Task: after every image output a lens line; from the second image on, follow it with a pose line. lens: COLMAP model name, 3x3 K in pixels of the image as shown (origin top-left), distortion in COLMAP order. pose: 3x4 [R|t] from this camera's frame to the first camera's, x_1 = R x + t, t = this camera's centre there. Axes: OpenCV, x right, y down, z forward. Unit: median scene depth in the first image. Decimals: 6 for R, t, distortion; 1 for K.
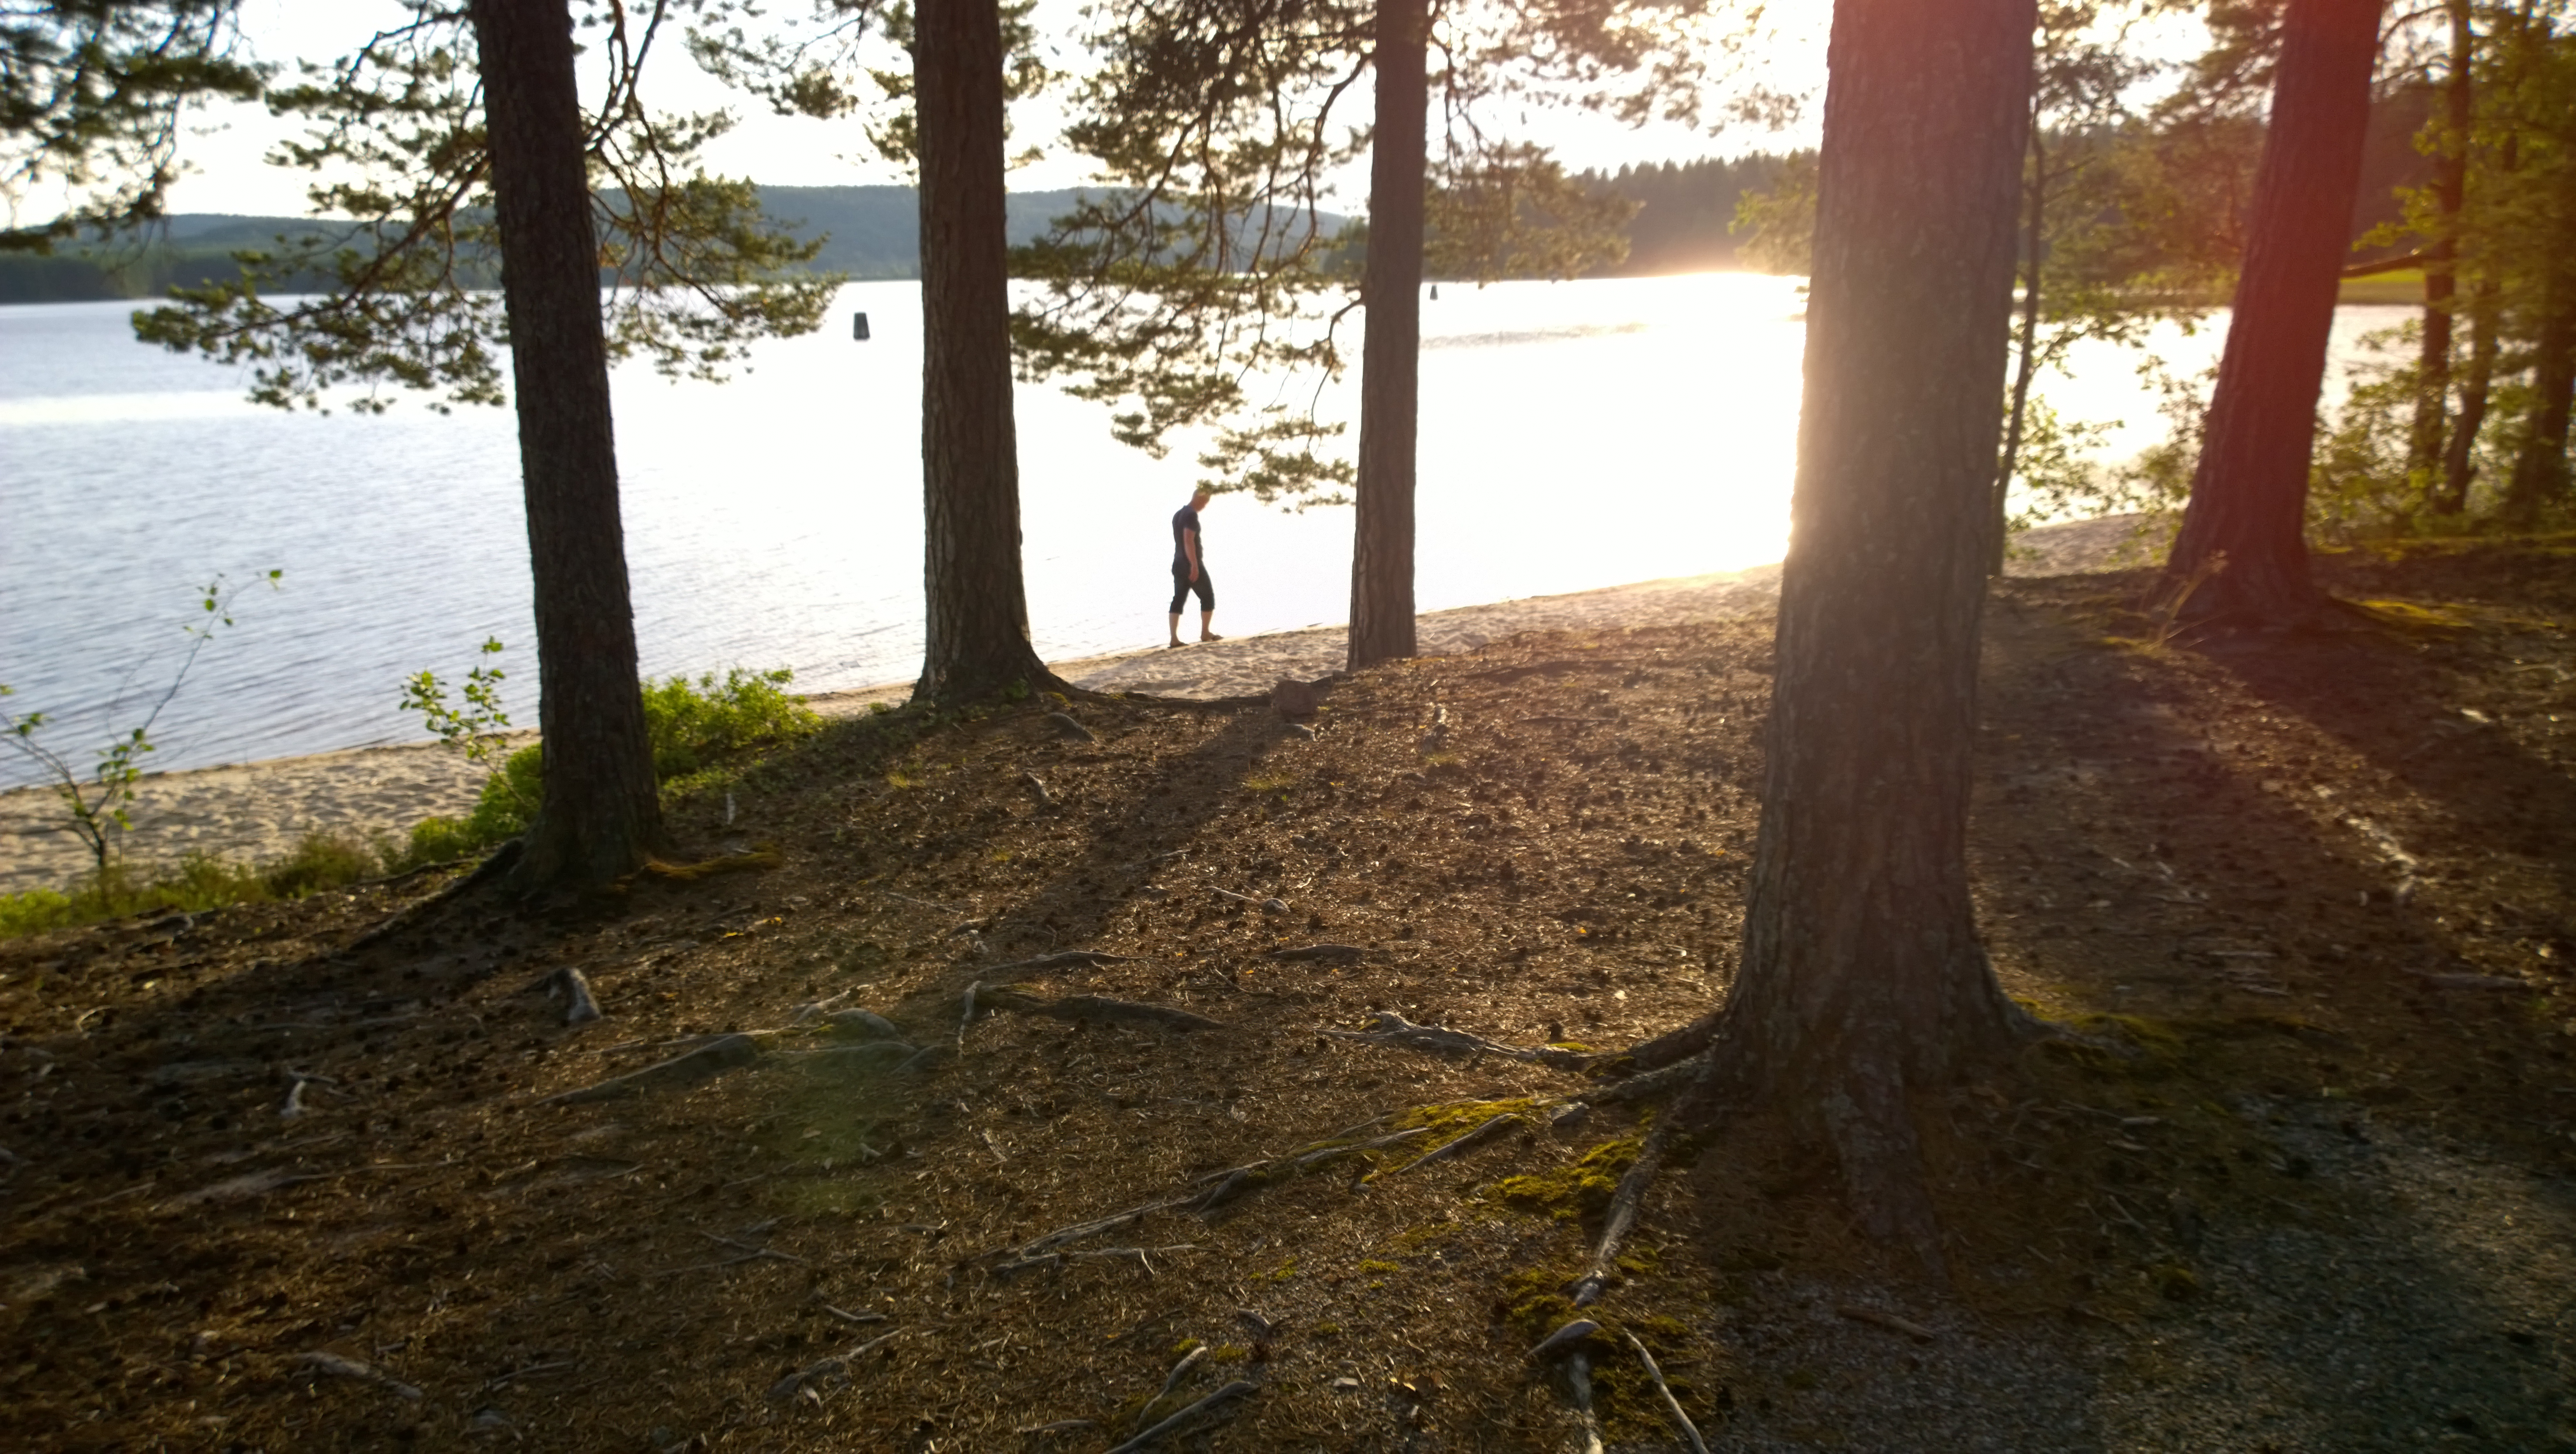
lens RADIAL K [[1860.3, 0, 1287.6], [0, 1860.3, 758.6], [0, 0, 1]] dist [0.049370, -0.048591]
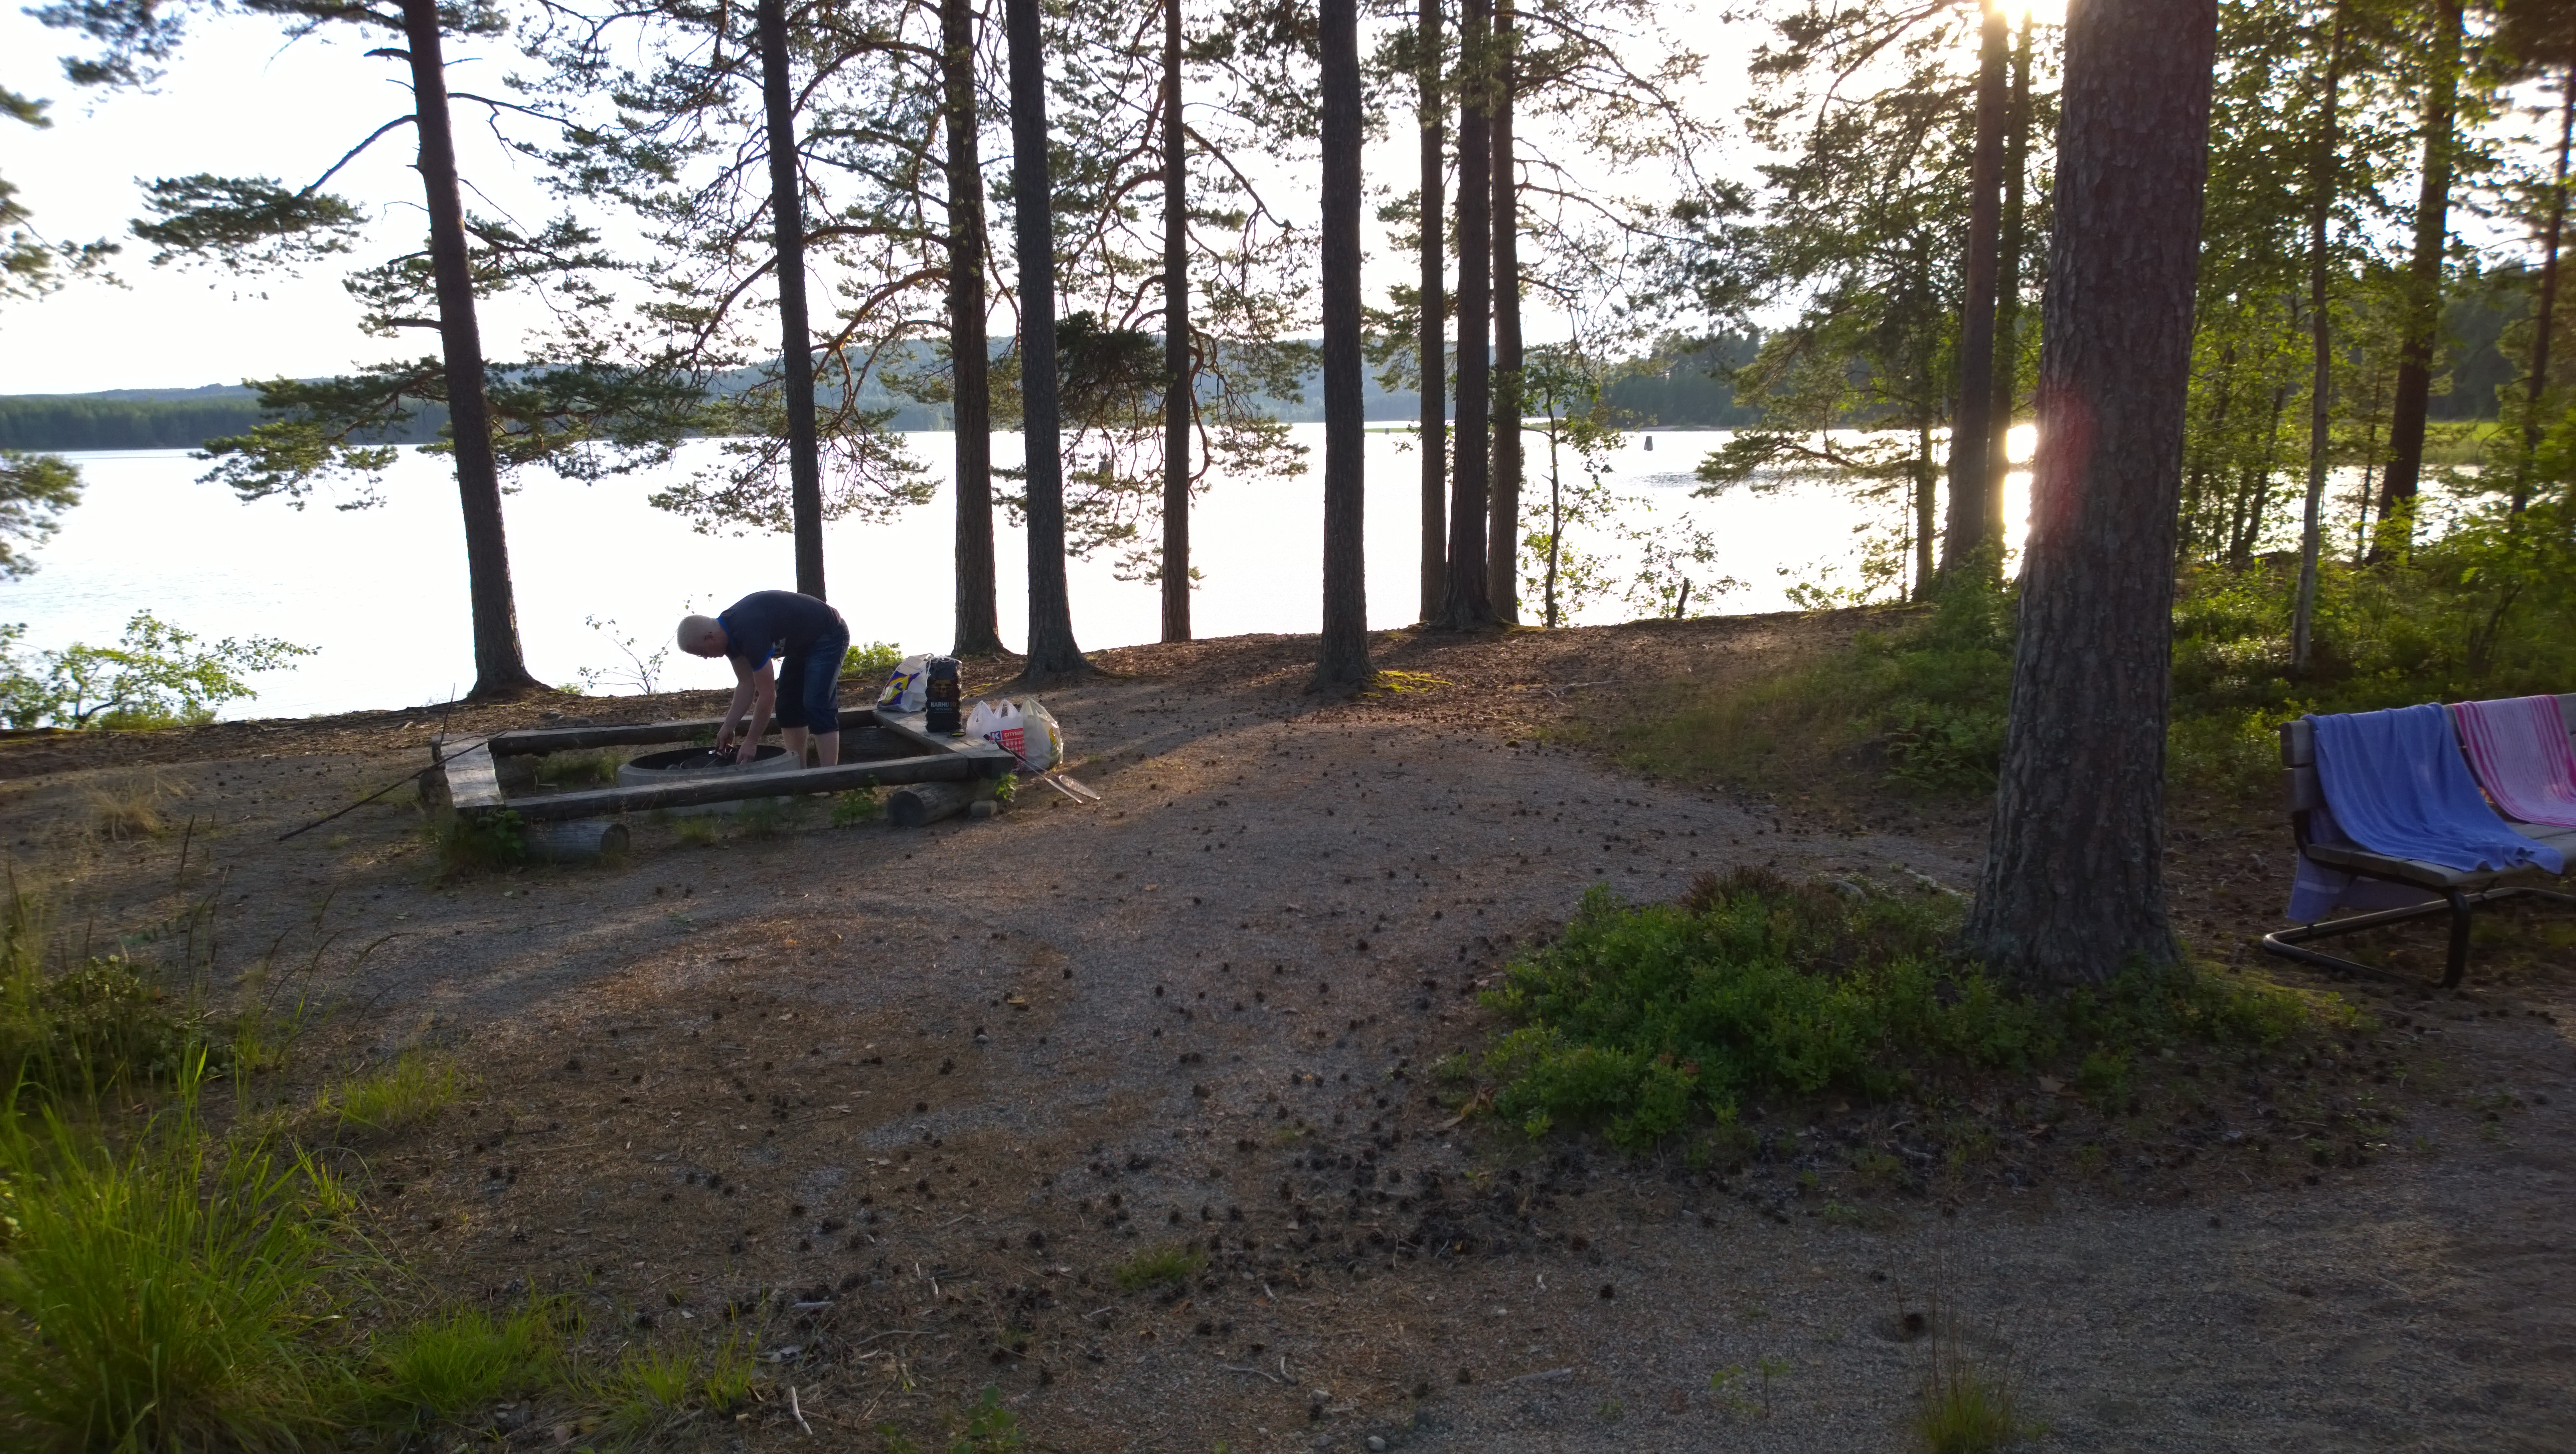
lens RADIAL K [[1889.1, 0, 1289.6], [0, 1889.1, 777.5], [0, 0, 1]] dist [0.029352, -0.005513]
pose [[0.990315, 0.030212, -0.135510, 0.519251], [-0.039035, 0.997254, -0.062932, 0.236963], [0.133237, 0.067613, 0.988775, -1.221002]]
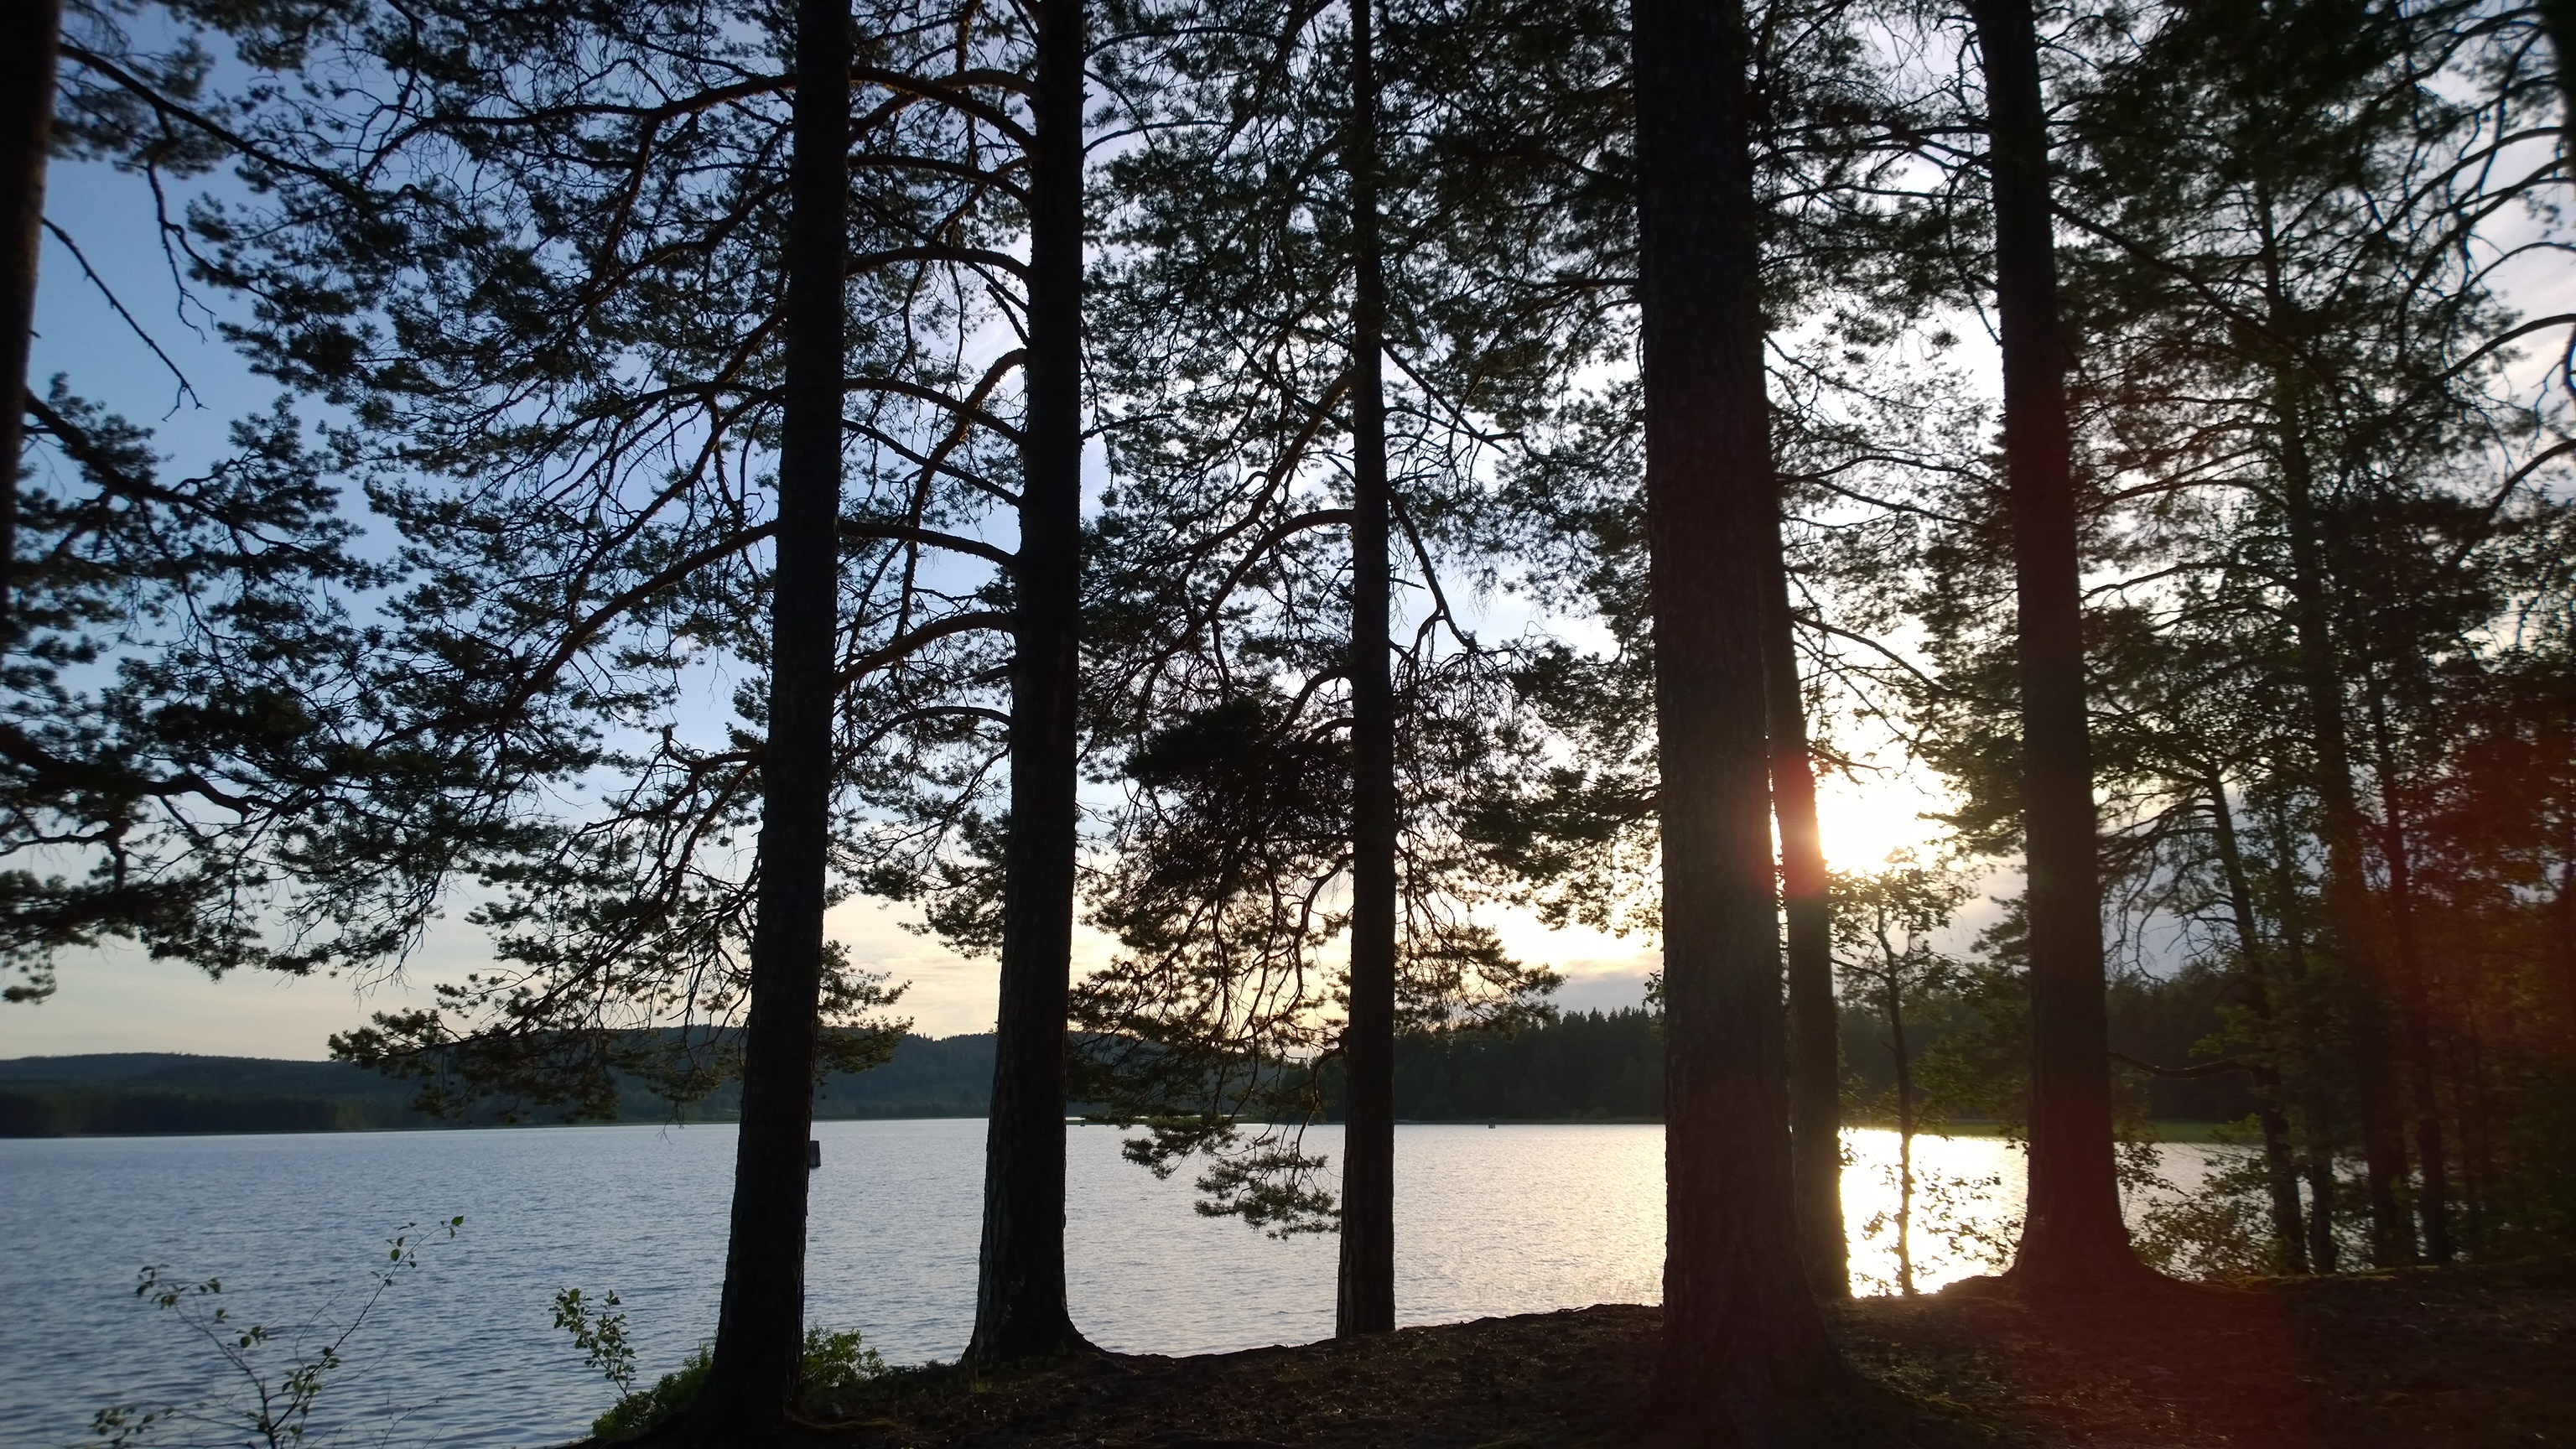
lens RADIAL K [[1860.1, 0, 1276.0], [0, 1860.1, 705.3], [0, 0, 1]] dist [0.049370, -0.048591]
pose [[0.999601, 0.018187, 0.021612, -0.035498], [-0.006479, 0.892356, -0.451286, 0.110564], [-0.027493, 0.450966, 0.892118, -0.183798]]
